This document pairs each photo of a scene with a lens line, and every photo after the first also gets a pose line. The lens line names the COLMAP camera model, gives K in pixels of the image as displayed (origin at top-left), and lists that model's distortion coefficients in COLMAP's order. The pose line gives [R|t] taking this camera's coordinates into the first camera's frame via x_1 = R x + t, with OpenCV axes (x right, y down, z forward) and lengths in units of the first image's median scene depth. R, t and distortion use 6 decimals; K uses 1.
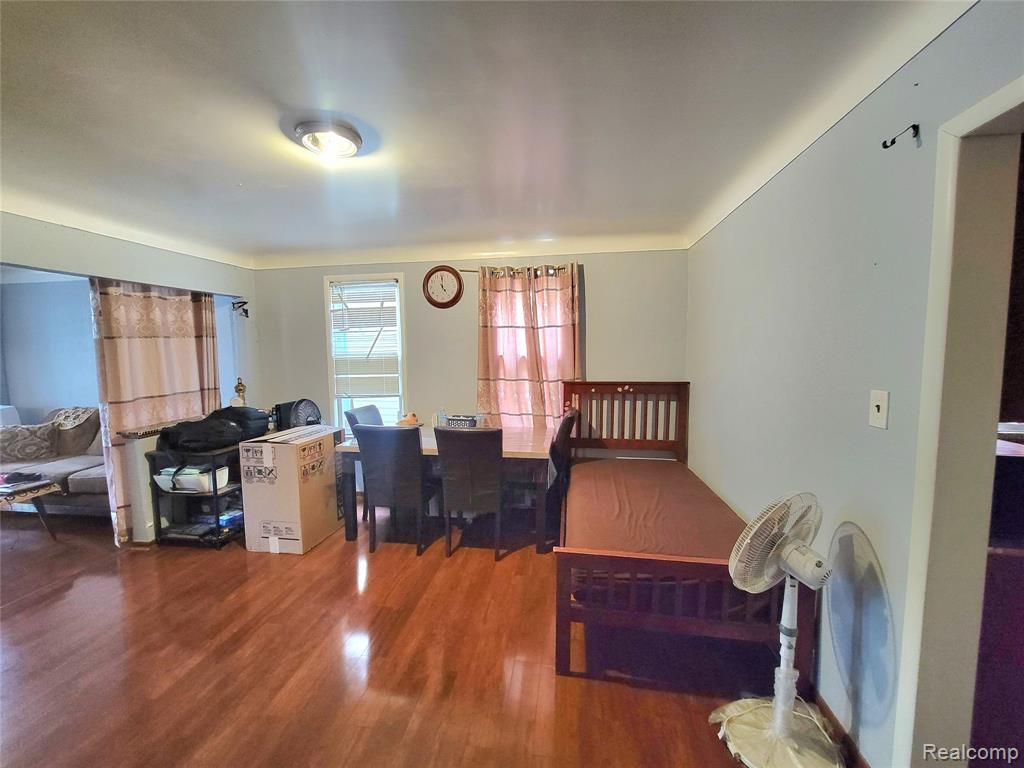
lens RADIAL K [[417.0, 0, 508.2], [0, 417.0, 388.5], [0, 0, 1]] dist [0.004074, -0.000414]
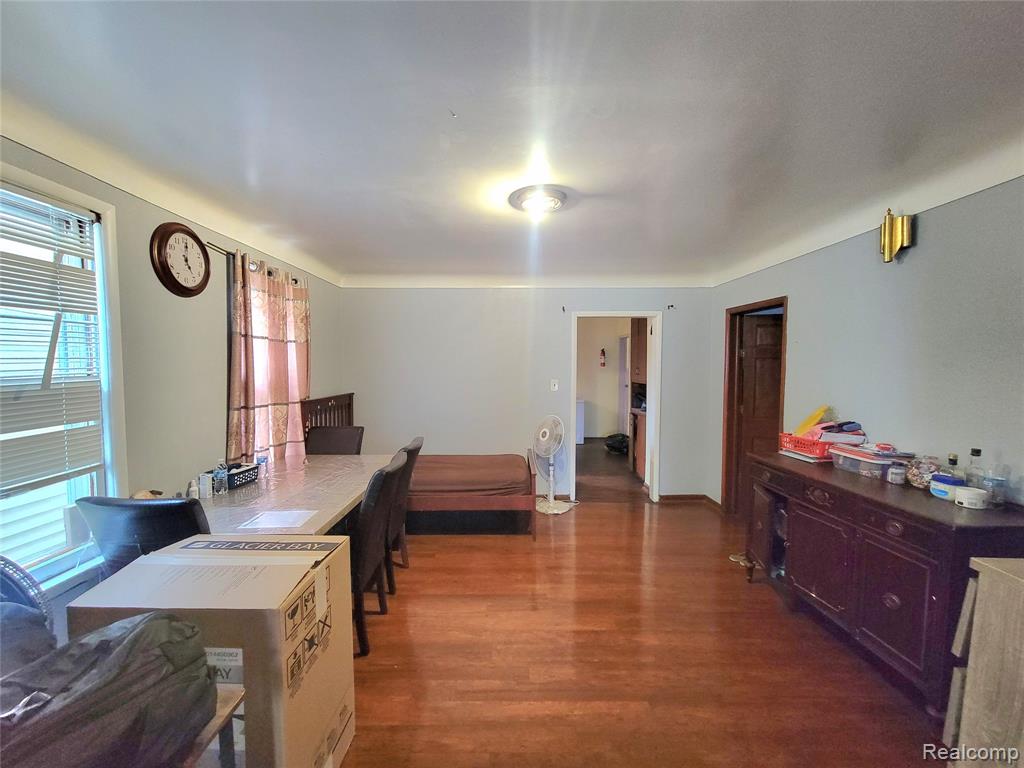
lens RADIAL K [[417.0, 0, 508.8], [0, 417.0, 383.9], [0, 0, 1]] dist [0.004074, -0.000414]
pose [[-0.159963, -0.036398, 0.986452, -0.858912], [0.086636, 0.994946, 0.050760, -0.062781], [-0.983314, 0.093582, -0.156001, 0.685546]]
